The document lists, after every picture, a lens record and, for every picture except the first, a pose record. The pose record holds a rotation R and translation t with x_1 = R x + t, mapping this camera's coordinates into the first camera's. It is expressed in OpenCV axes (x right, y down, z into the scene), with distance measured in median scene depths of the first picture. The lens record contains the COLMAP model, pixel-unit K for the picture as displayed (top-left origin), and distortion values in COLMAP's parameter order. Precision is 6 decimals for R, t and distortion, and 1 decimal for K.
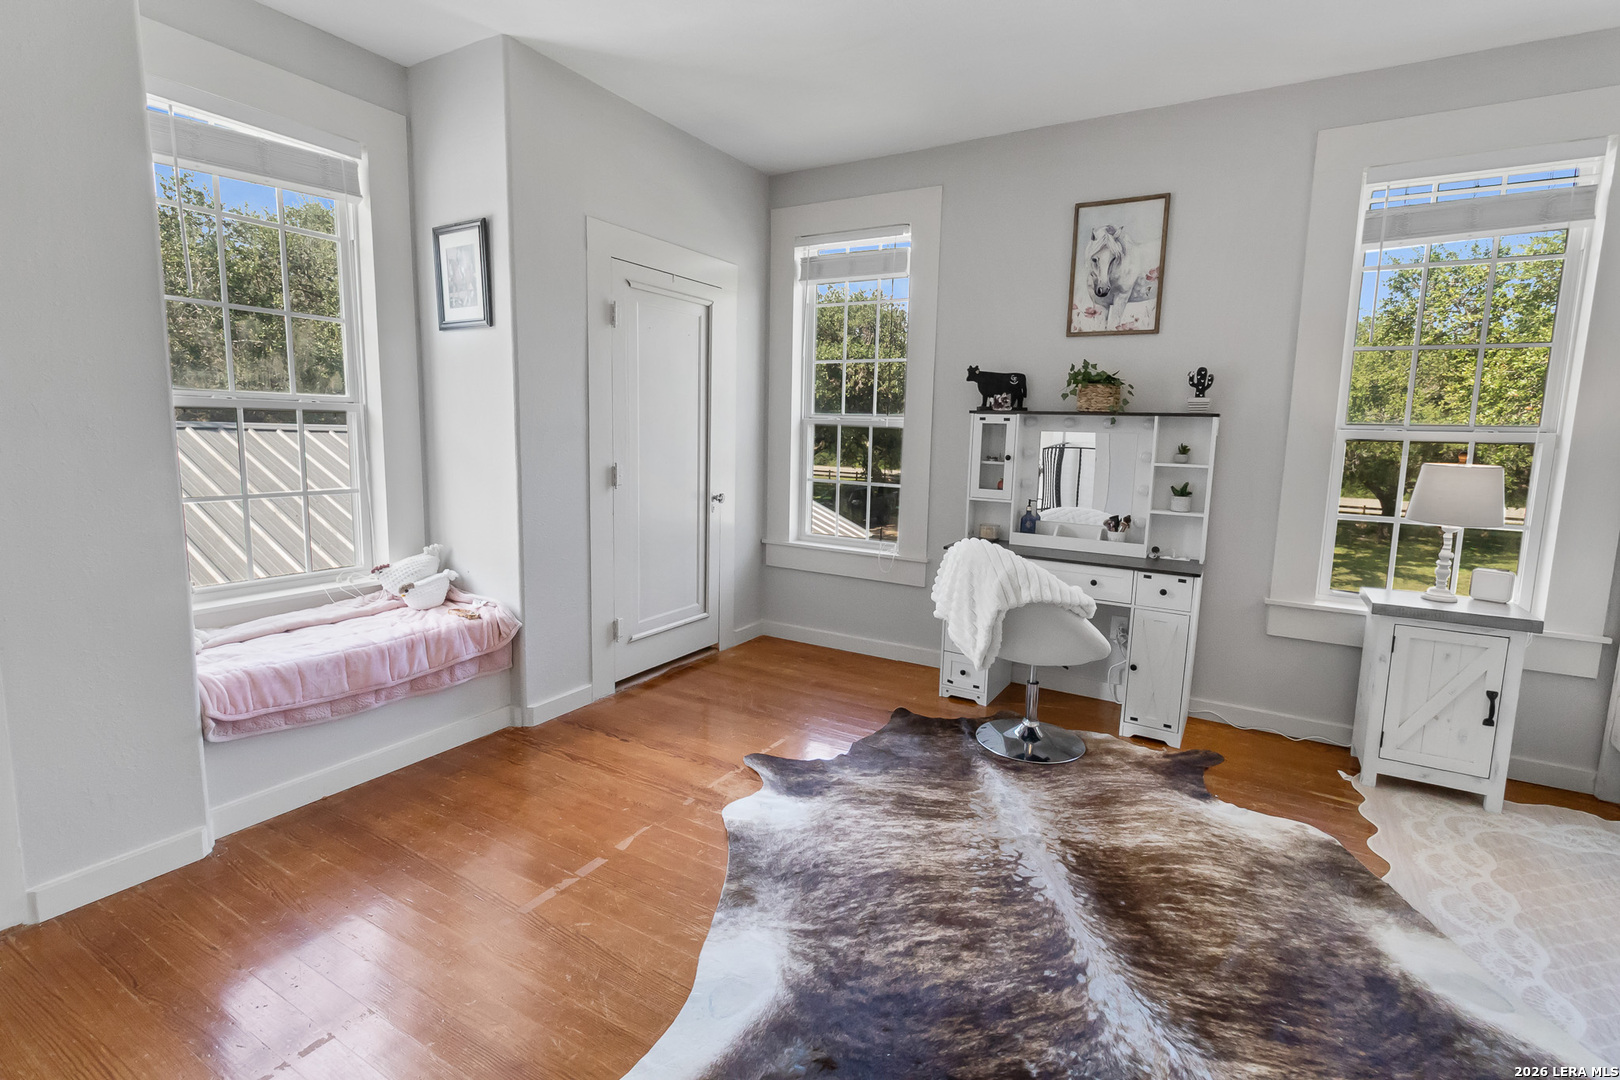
lens RADIAL K [[760.2, 0, 816.2], [0, 760.2, 521.0], [0, 0, 1]] dist [0.014372, 0.000357]
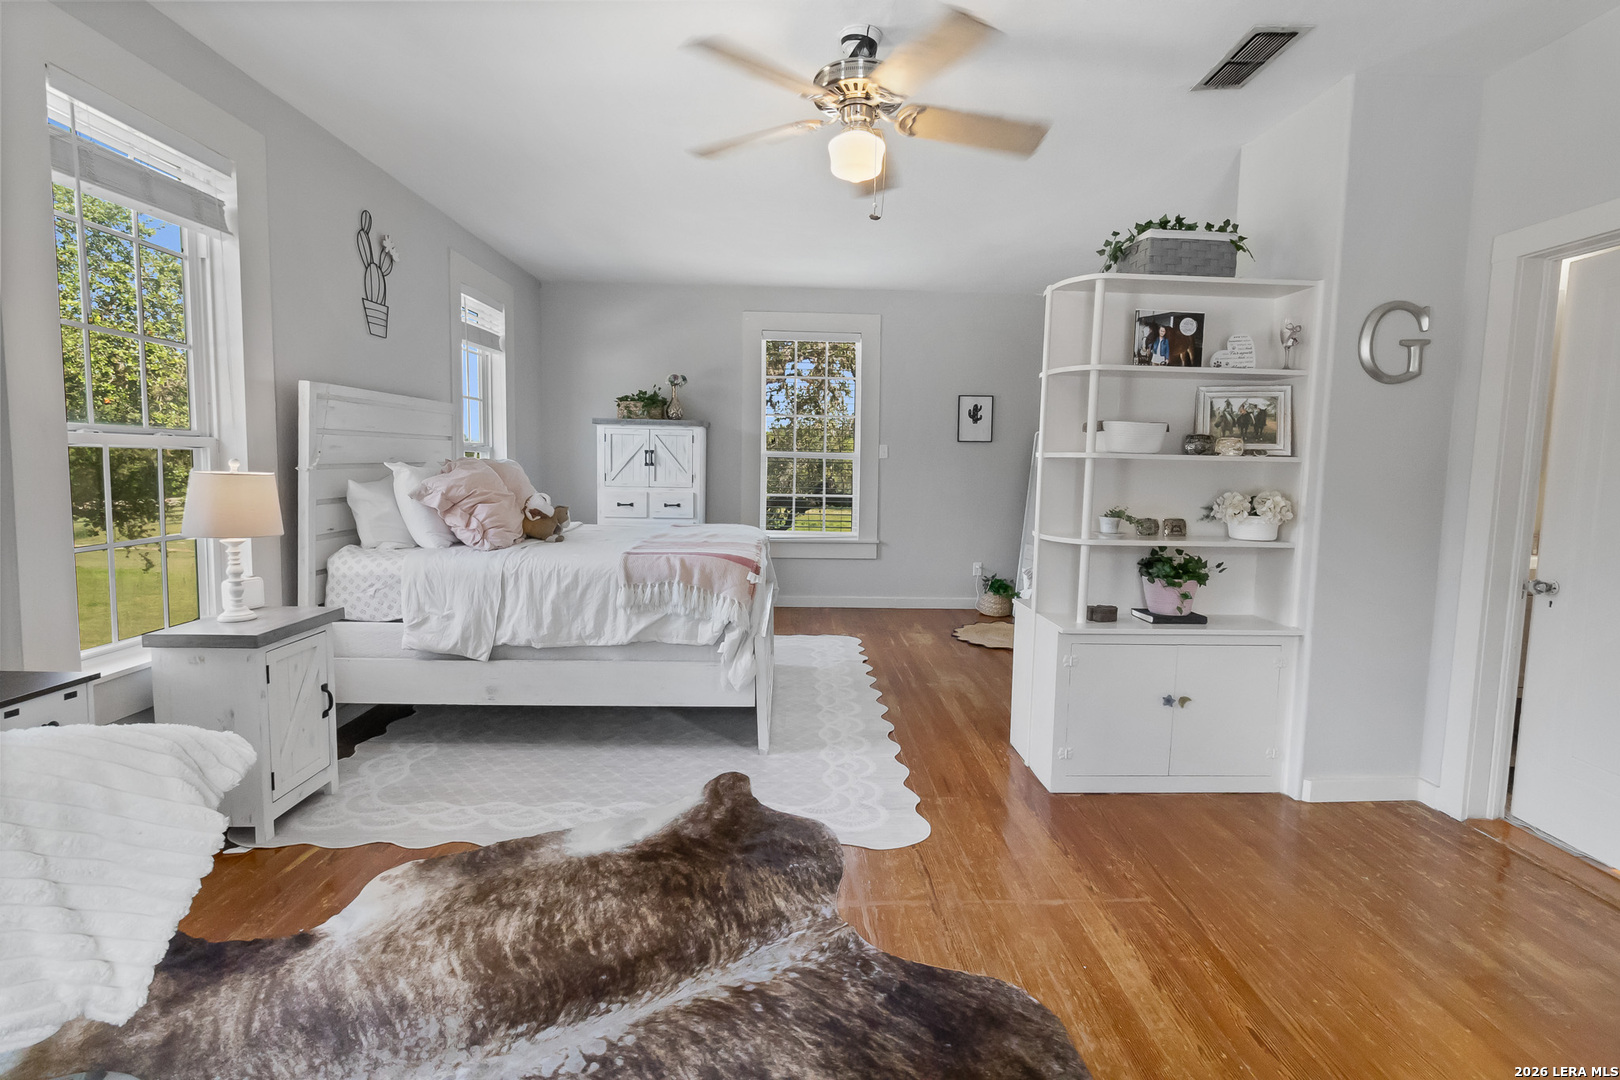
lens RADIAL K [[760.2, 0, 816.2], [0, 760.2, 521.0], [0, 0, 1]] dist [0.014372, 0.000357]
pose [[-0.542060, -0.101926, 0.834135, -0.375022], [0.065386, 0.984492, 0.162789, -0.138105], [-0.837792, 0.142783, -0.526989, 1.038132]]
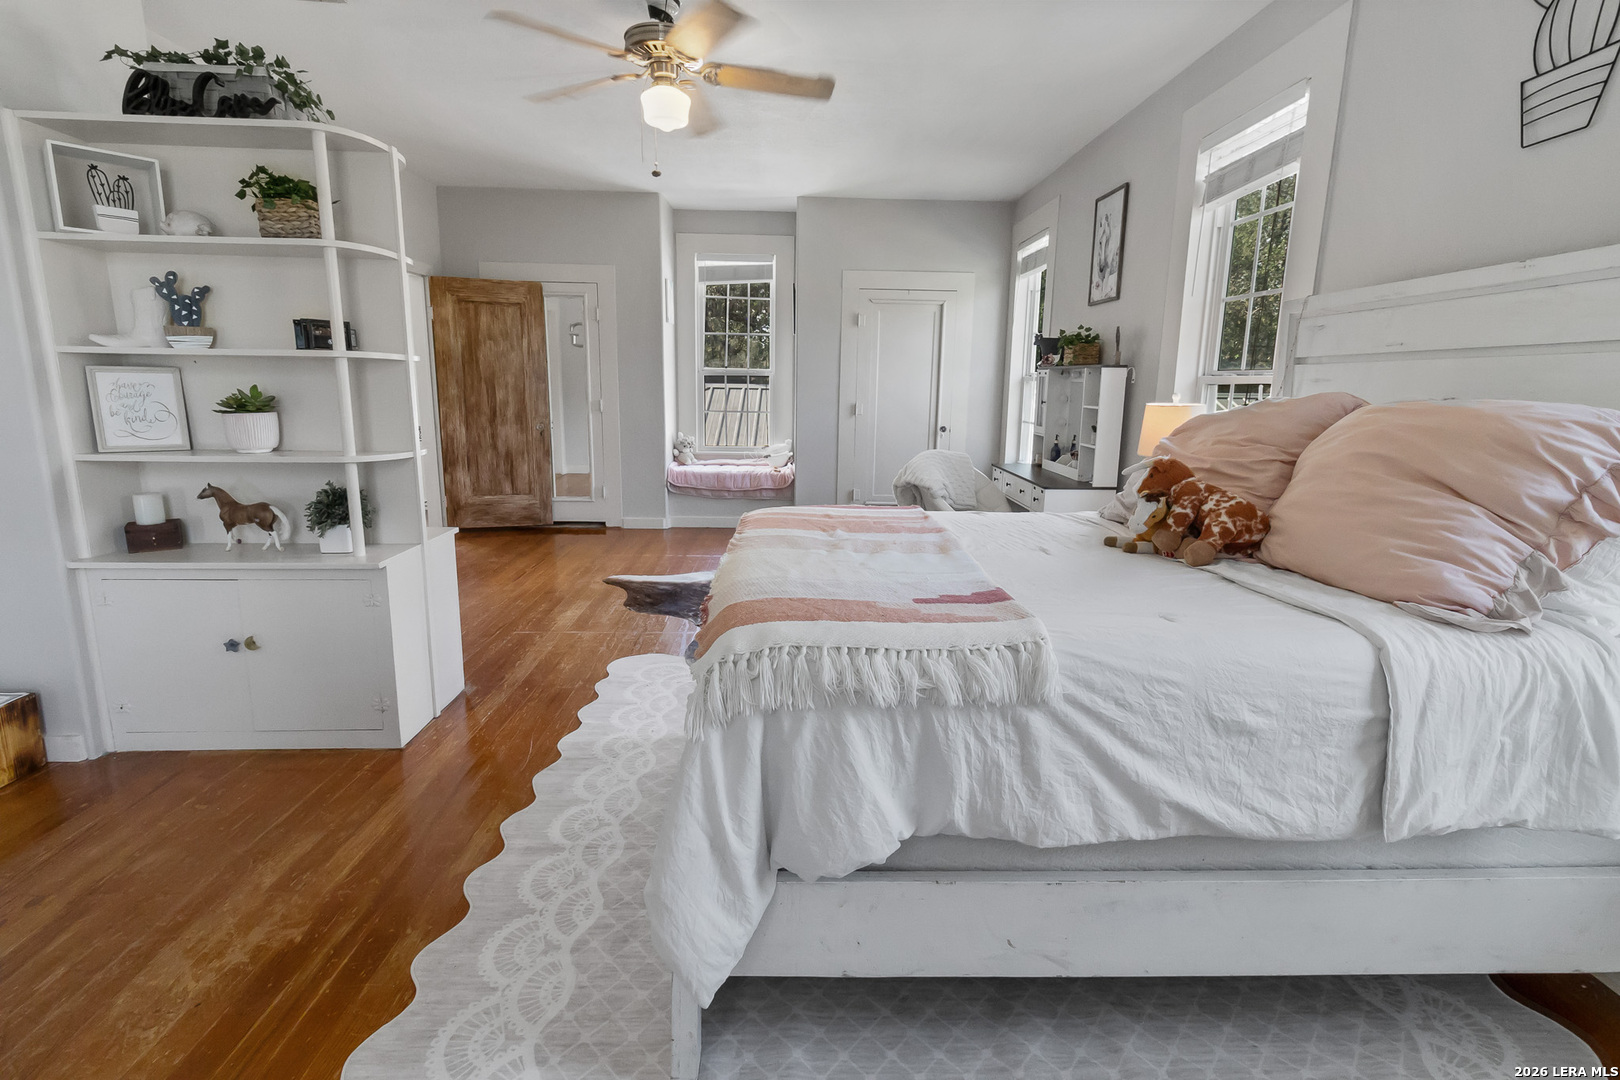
lens RADIAL K [[760.2, 0, 816.2], [0, 760.2, 521.0], [0, 0, 1]] dist [0.014372, 0.000357]
pose [[0.545835, 0.137755, -0.826492, 1.815890], [-0.102563, 0.989960, 0.097266, 0.059202], [0.831592, 0.031676, 0.554483, -0.125843]]
